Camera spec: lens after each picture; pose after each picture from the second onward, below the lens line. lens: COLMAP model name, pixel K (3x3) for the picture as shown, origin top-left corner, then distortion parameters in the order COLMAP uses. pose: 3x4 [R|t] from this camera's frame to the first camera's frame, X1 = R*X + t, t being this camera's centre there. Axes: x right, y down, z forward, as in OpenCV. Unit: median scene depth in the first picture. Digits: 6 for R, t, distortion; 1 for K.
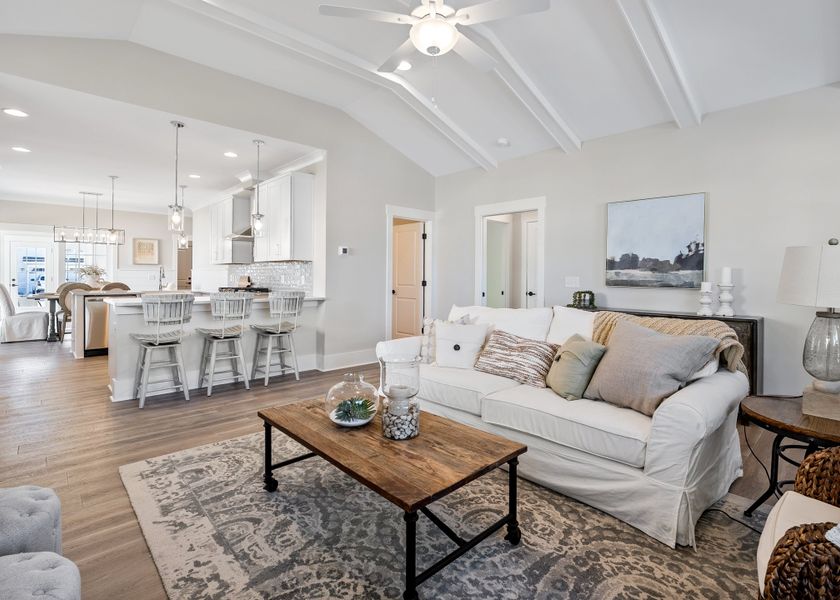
lens RADIAL K [[414.8, 0, 415.0], [0, 414.8, 281.6], [0, 0, 1]] dist [-0.001100, -0.000670]
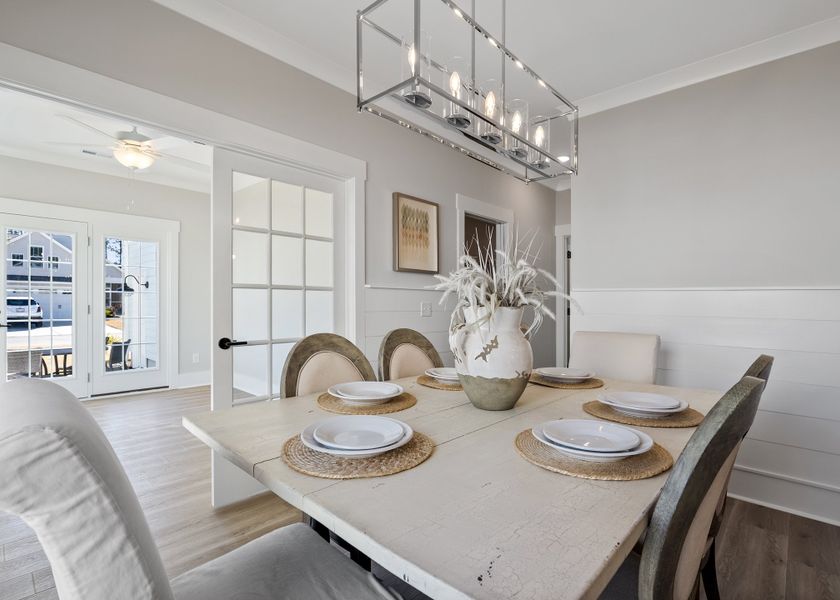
lens RADIAL K [[413.3, 0, 418.2], [0, 413.3, 304.8], [0, 0, 1]] dist [-0.003394, -0.000721]
pose [[0.997583, 0.004029, 0.069368, -0.874507], [-0.003907, 0.999991, -0.001897, -0.017025], [-0.069375, 0.001621, 0.997589, 0.851386]]
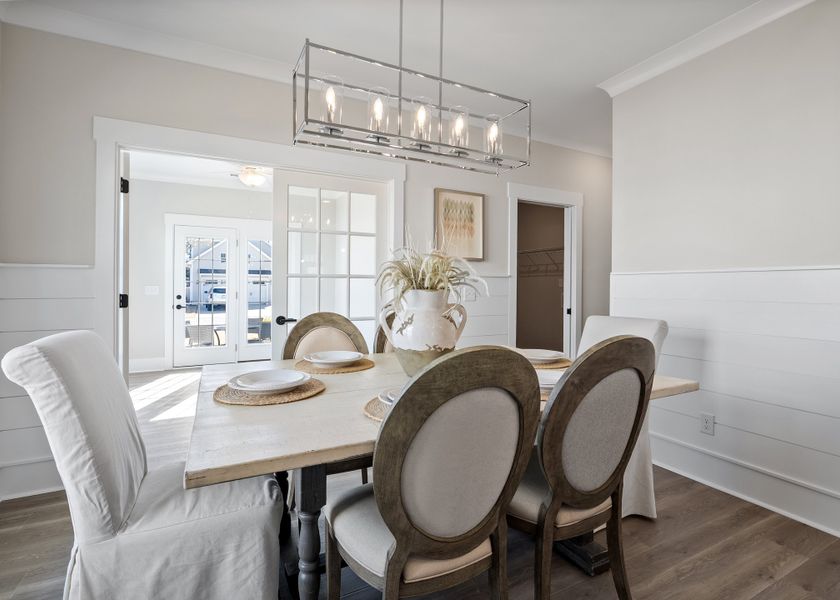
lens RADIAL K [[409.7, 0, 414.2], [0, 409.7, 290.4], [0, 0, 1]] dist [-0.000988, -0.000145]
pose [[0.962742, -0.000122, -0.270421, -0.766162], [-0.001235, 0.999987, -0.004849, -0.015277], [0.270418, 0.005002, 0.962730, 0.823301]]
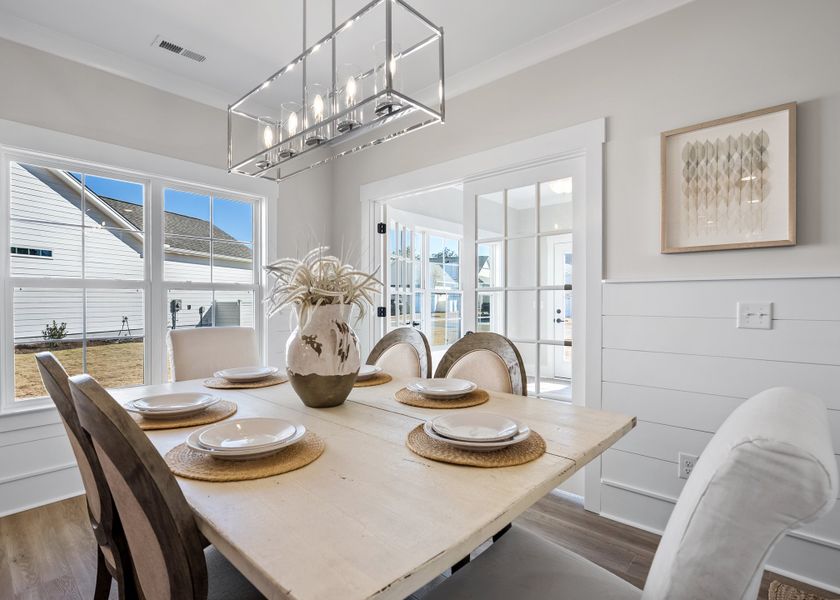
lens RADIAL K [[413.3, 0, 418.2], [0, 413.3, 304.8], [0, 0, 1]] dist [-0.003394, -0.000721]
pose [[0.092068, 0.002597, -0.995749, -0.606539], [-0.009633, 0.999952, 0.001717, -0.017753], [0.995706, 0.009434, 0.092089, 1.090449]]
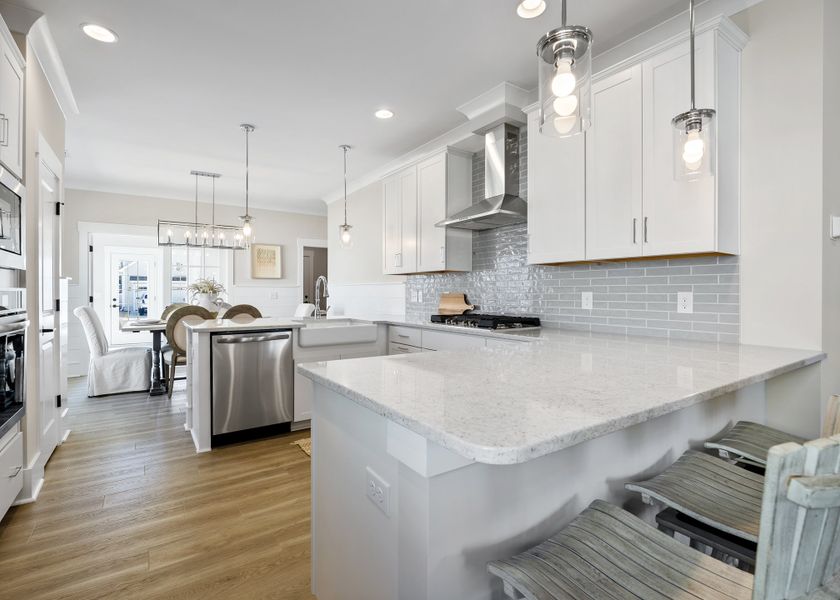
lens RADIAL K [[403.1, 0, 400.4], [0, 403.1, 297.0], [0, 0, 1]] dist [-0.000230, -0.000098]
pose [[0.985478, -0.005671, -0.169708, -0.377400], [0.005574, 0.999984, -0.001045, -0.007884], [0.169712, 0.000084, 0.985494, 0.426180]]
